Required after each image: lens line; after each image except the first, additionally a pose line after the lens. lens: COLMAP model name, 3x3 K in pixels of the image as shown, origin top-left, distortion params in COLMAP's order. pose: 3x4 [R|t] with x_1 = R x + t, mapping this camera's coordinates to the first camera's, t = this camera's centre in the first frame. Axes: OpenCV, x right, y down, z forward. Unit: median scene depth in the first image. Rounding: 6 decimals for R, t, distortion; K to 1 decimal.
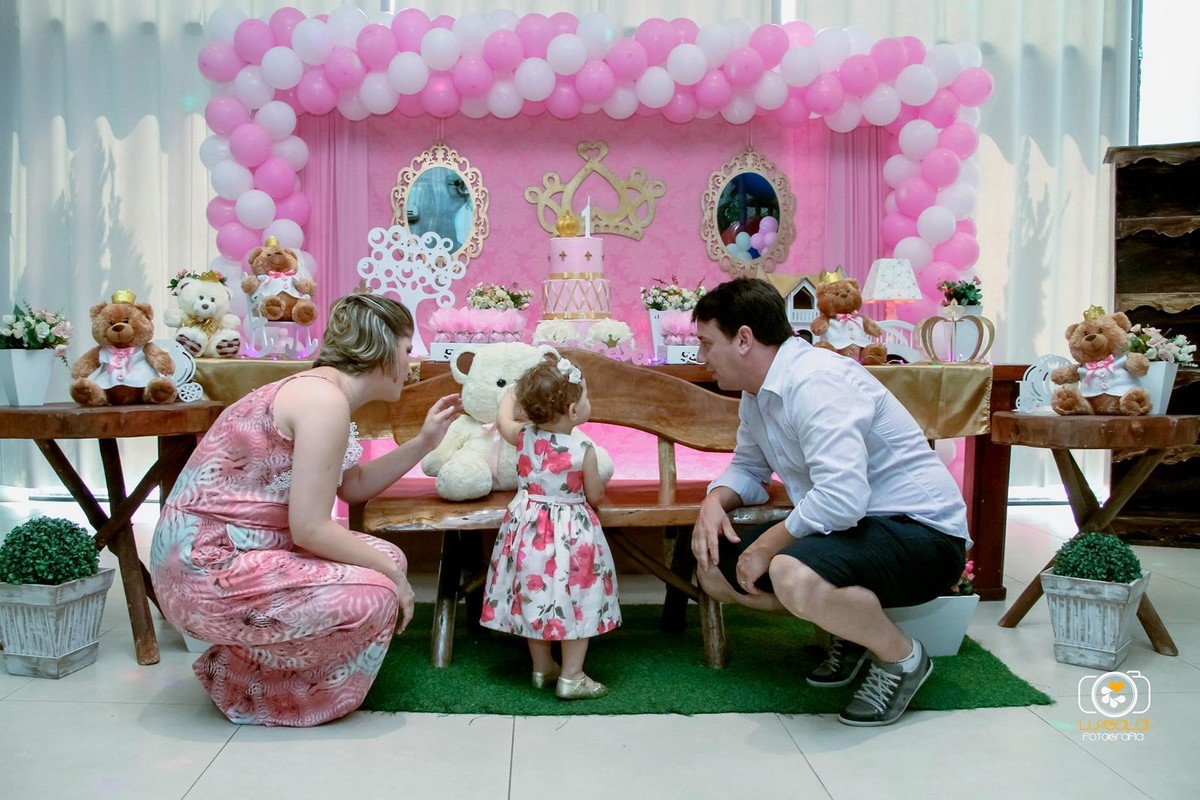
lens RADIAL K [[1002.7, 0, 604.1], [0, 1002.7, 411.3], [0, 0, 1]] dist [-0.064115, 0.003003]
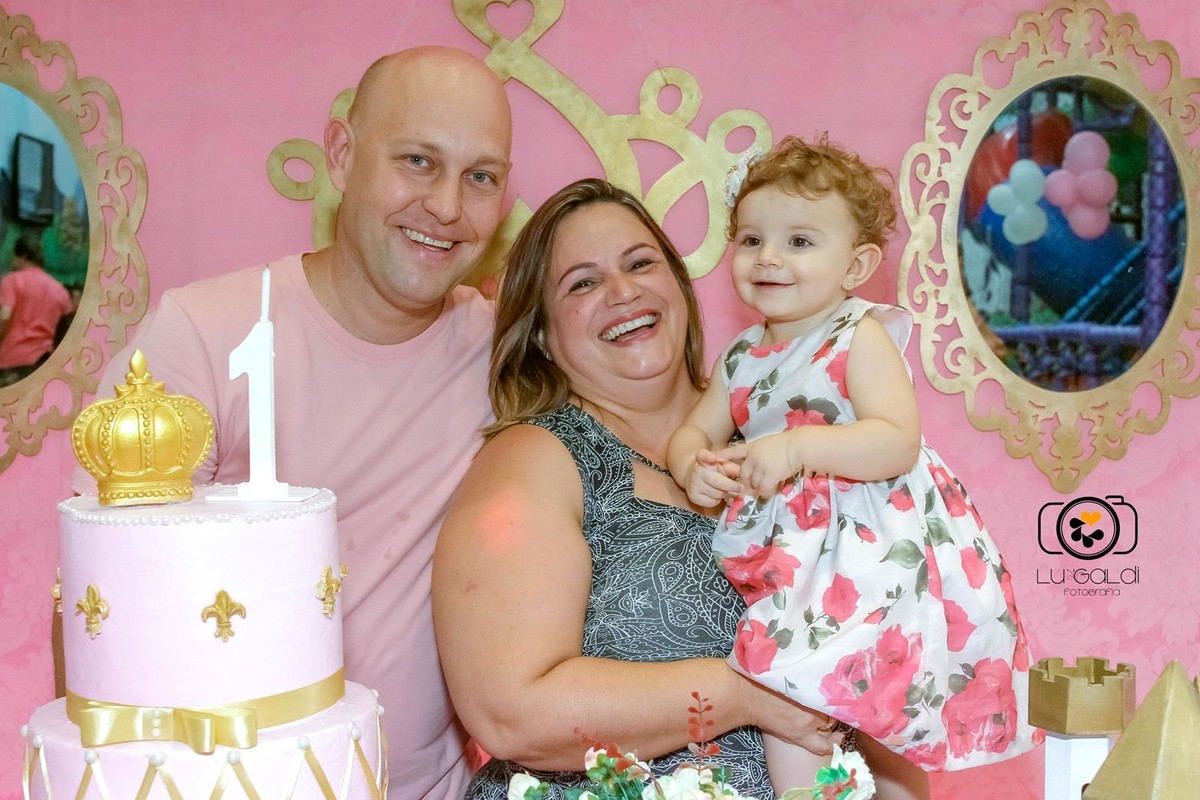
lens RADIAL K [[1606.3, 0, 619.6], [0, 1606.3, 351.3], [0, 0, 1]] dist [-0.030775, -0.083602]
pose [[0.993677, 0.003386, -0.112228, 0.087787], [-0.006038, 0.999710, -0.023297, -0.191342], [0.112116, 0.023828, 0.993409, 0.689645]]
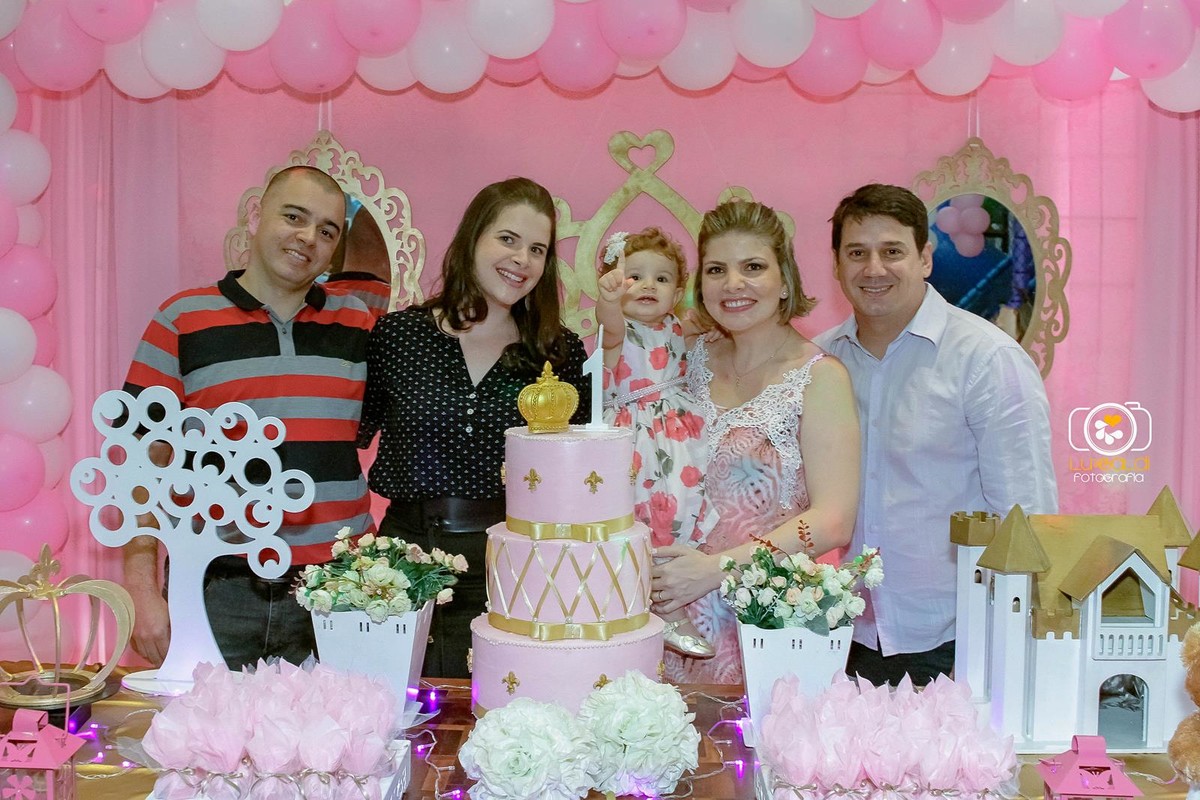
lens RADIAL K [[1373.0, 0, 600.0], [0, 1373.0, 400.0], [0, 0, 1]] dist [-0.069735, 0.038844]
pose [[0.996237, 0.014566, -0.085432, 0.033298], [-0.012473, 0.999610, 0.024985, -0.196409], [0.085763, -0.023825, 0.996031, 0.427011]]
